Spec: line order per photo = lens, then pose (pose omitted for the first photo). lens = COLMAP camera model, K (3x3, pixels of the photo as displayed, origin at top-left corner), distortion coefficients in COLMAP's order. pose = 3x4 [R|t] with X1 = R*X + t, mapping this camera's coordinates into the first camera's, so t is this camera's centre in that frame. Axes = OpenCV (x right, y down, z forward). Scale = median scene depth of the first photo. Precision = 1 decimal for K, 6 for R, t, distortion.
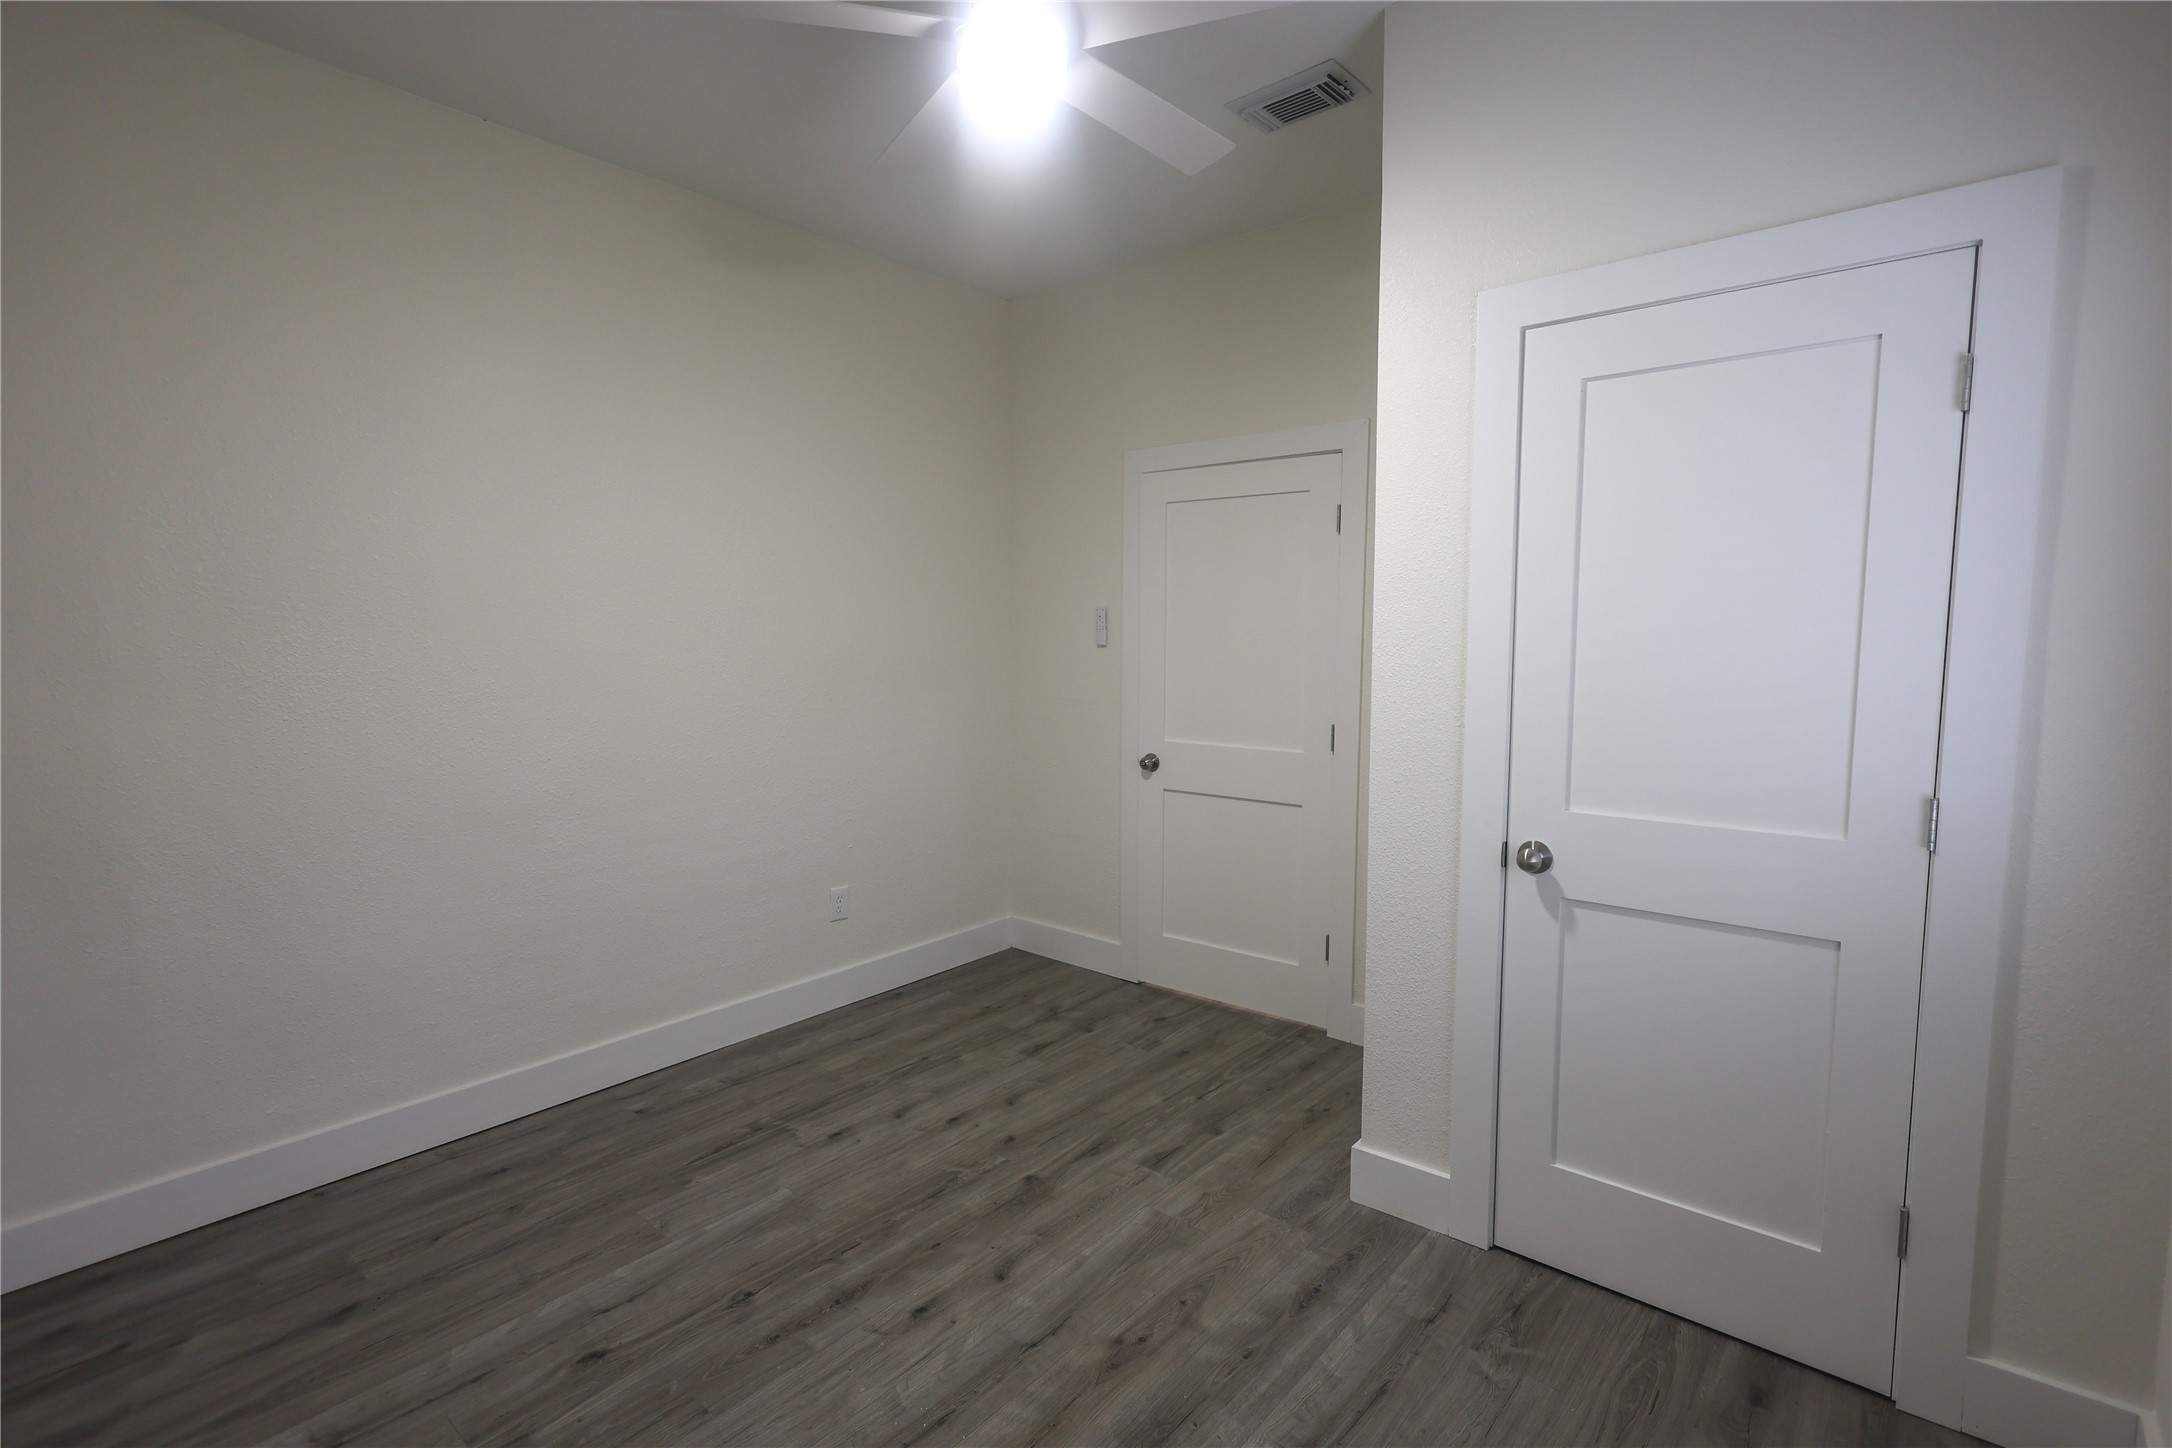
lens RADIAL K [[1004.6, 0, 1092.9], [0, 1004.6, 721.5], [0, 0, 1]] dist [0.002903, 0.000352]
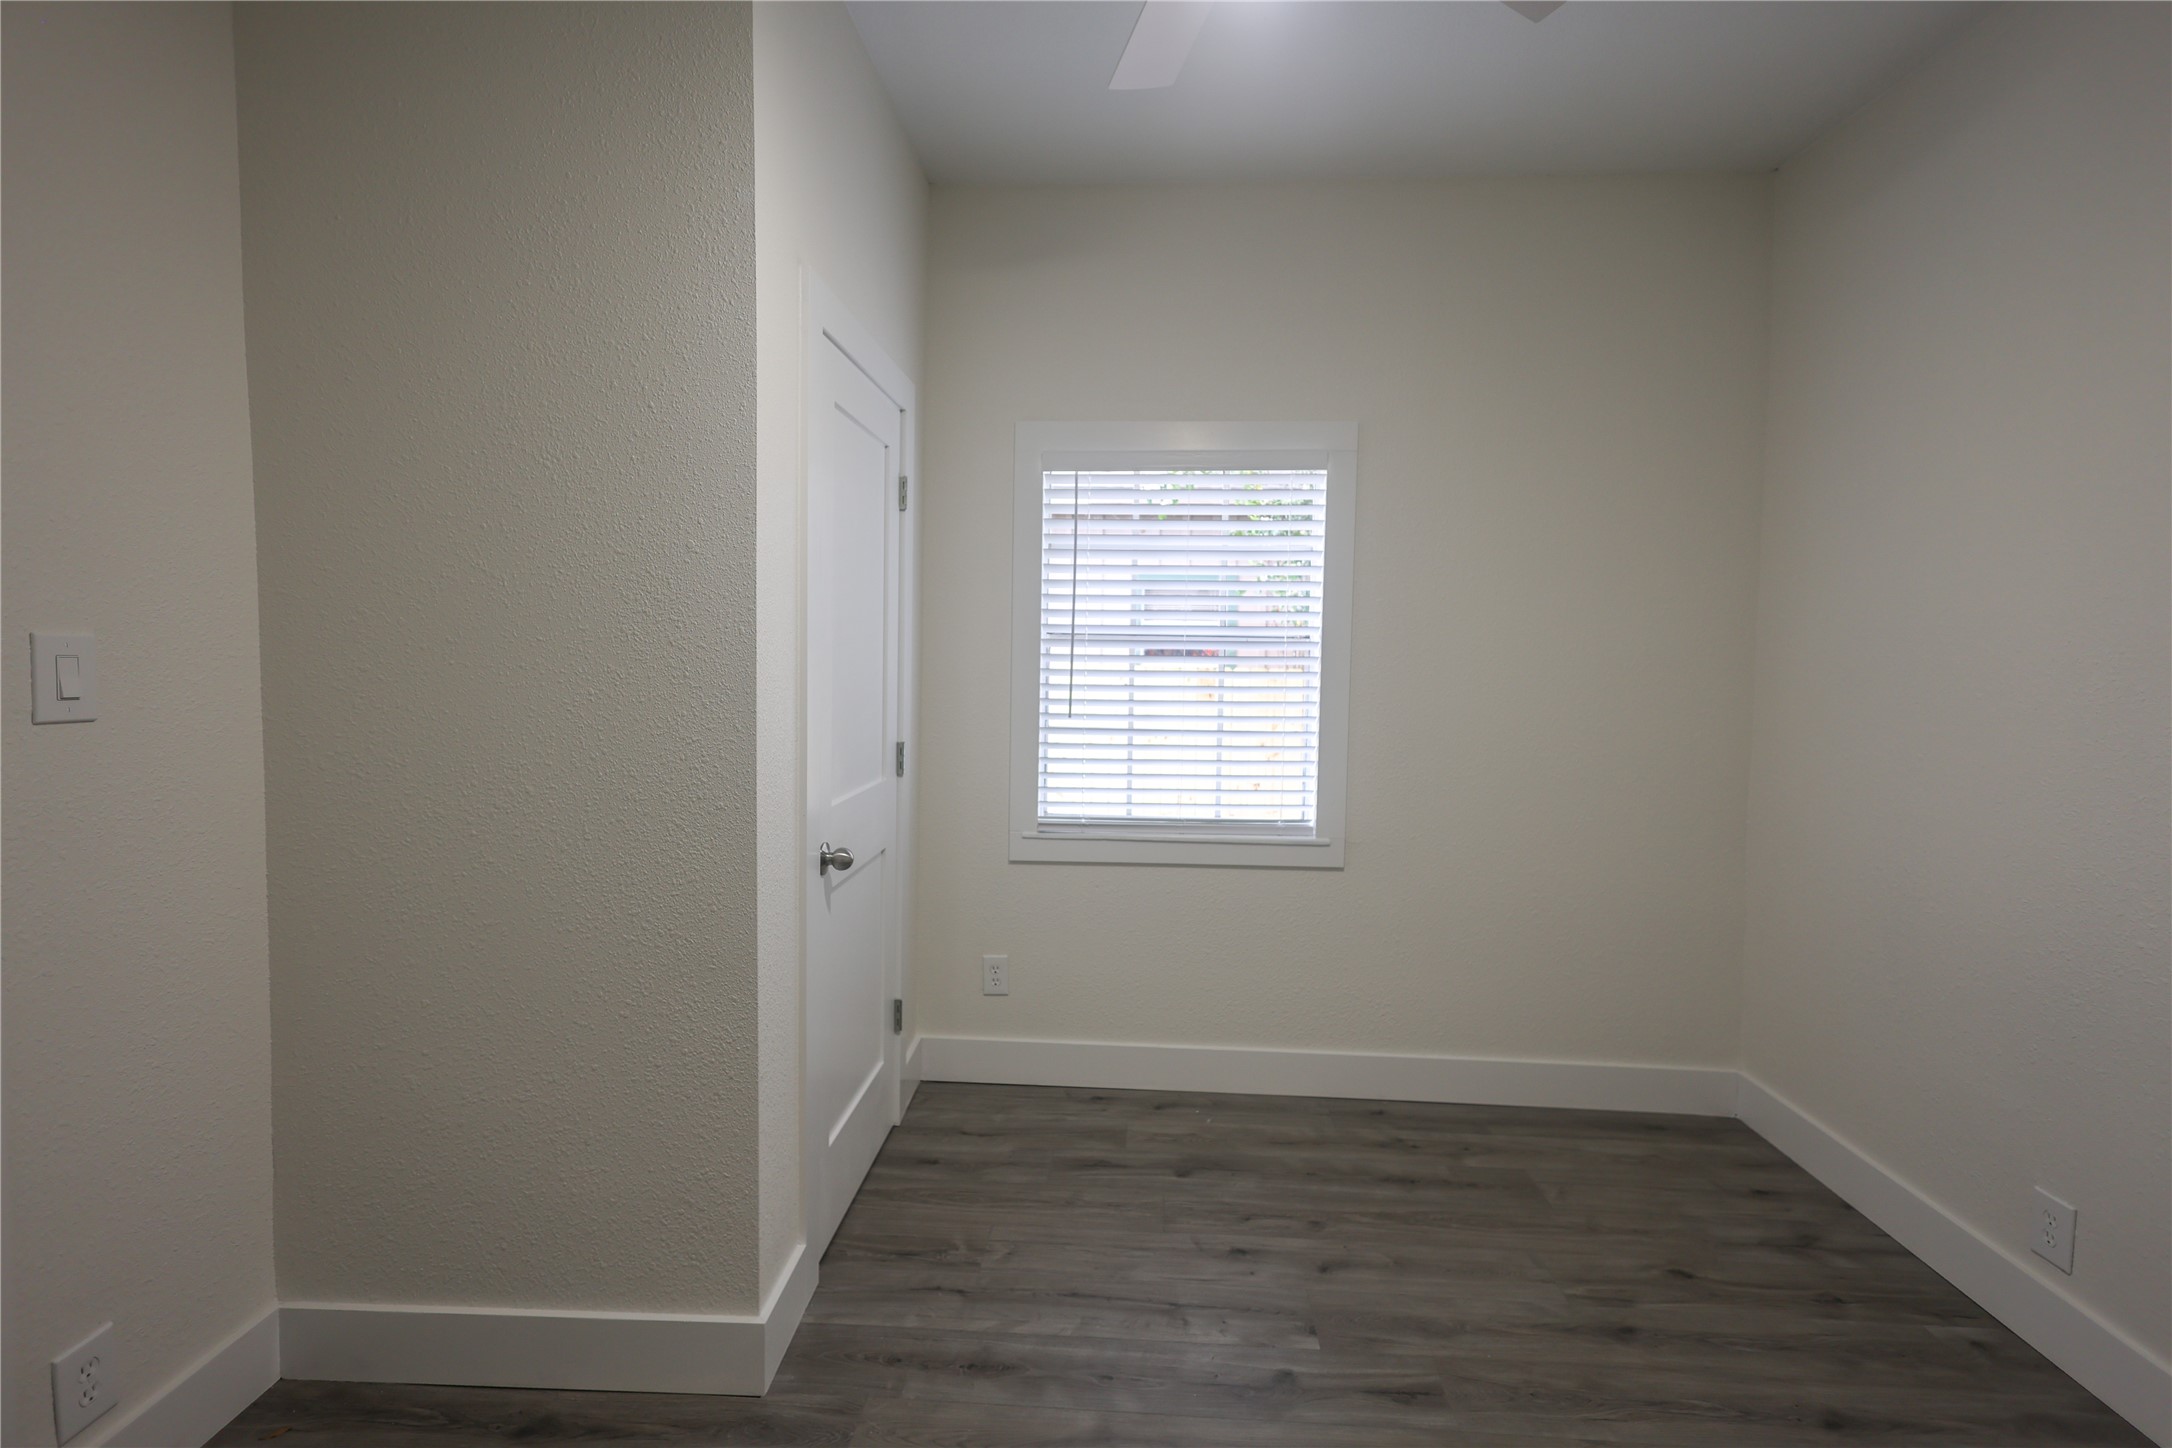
lens RADIAL K [[1004.6, 0, 1094.6], [0, 1004.6, 722.8], [0, 0, 1]] dist [0.002903, 0.000352]
pose [[-0.605733, -0.062719, 0.793192, -0.515689], [0.055263, 0.991165, 0.120575, -0.107069], [-0.793747, 0.116871, -0.596915, 1.363785]]
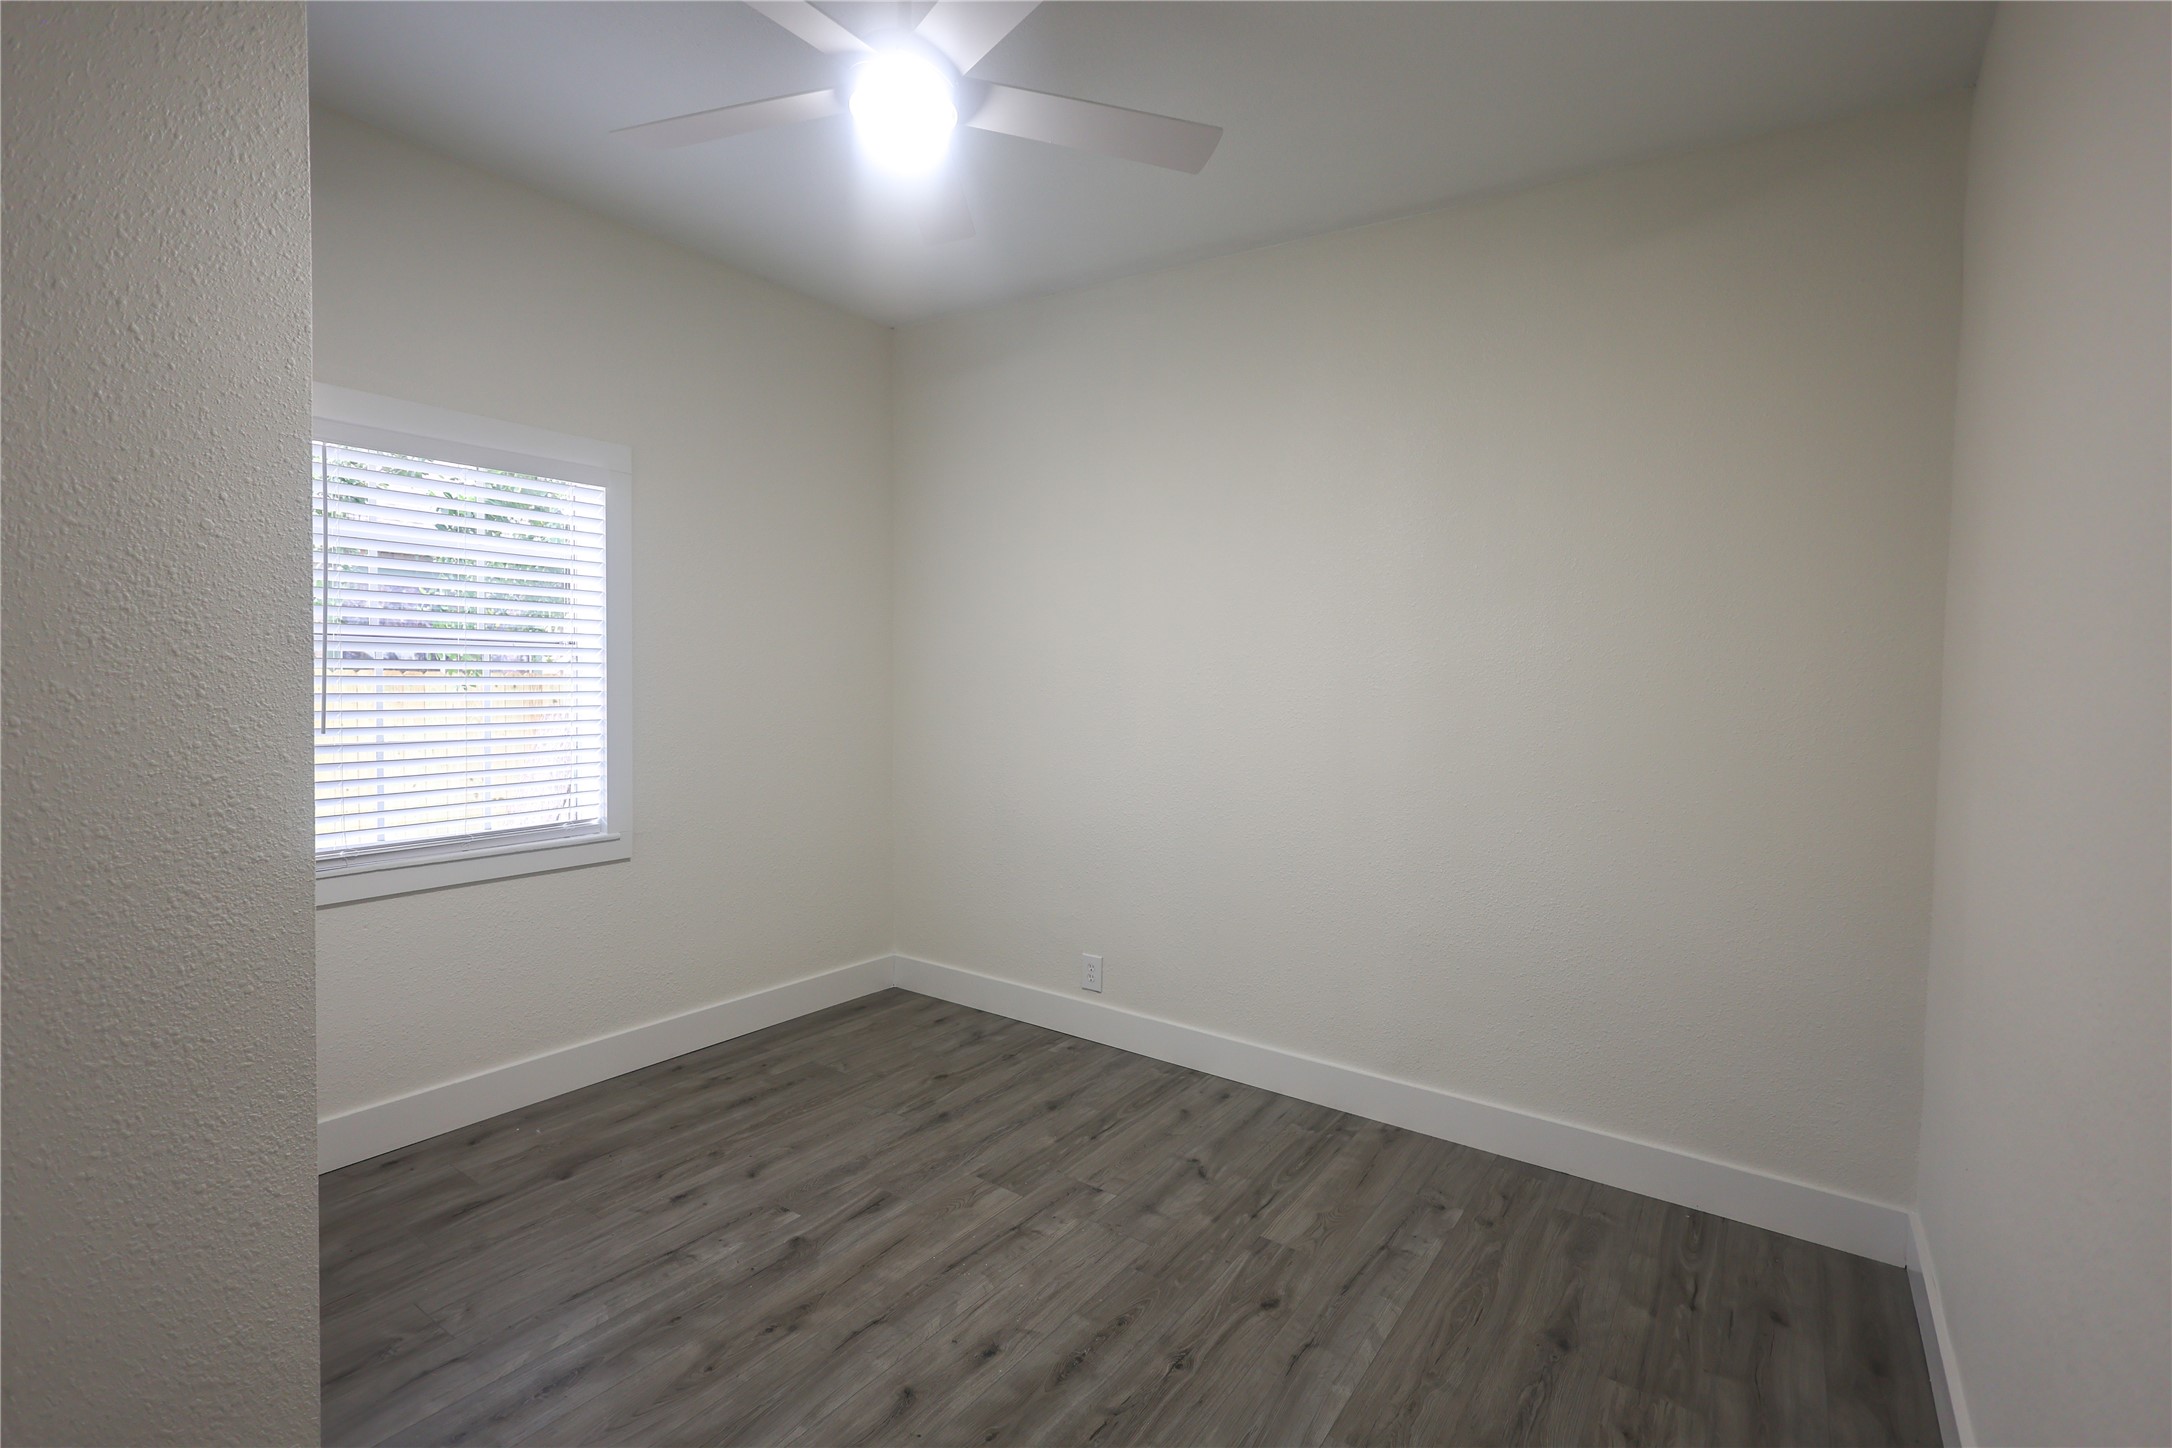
lens RADIAL K [[1004.6, 0, 1086.0], [0, 1004.6, 729.3], [0, 0, 1]] dist [0.002903, 0.000352]
pose [[-0.994770, -0.016584, -0.100784, -0.149388], [-0.031216, 0.988883, 0.145382, -0.151938], [0.097253, 0.147768, -0.984229, 1.809231]]
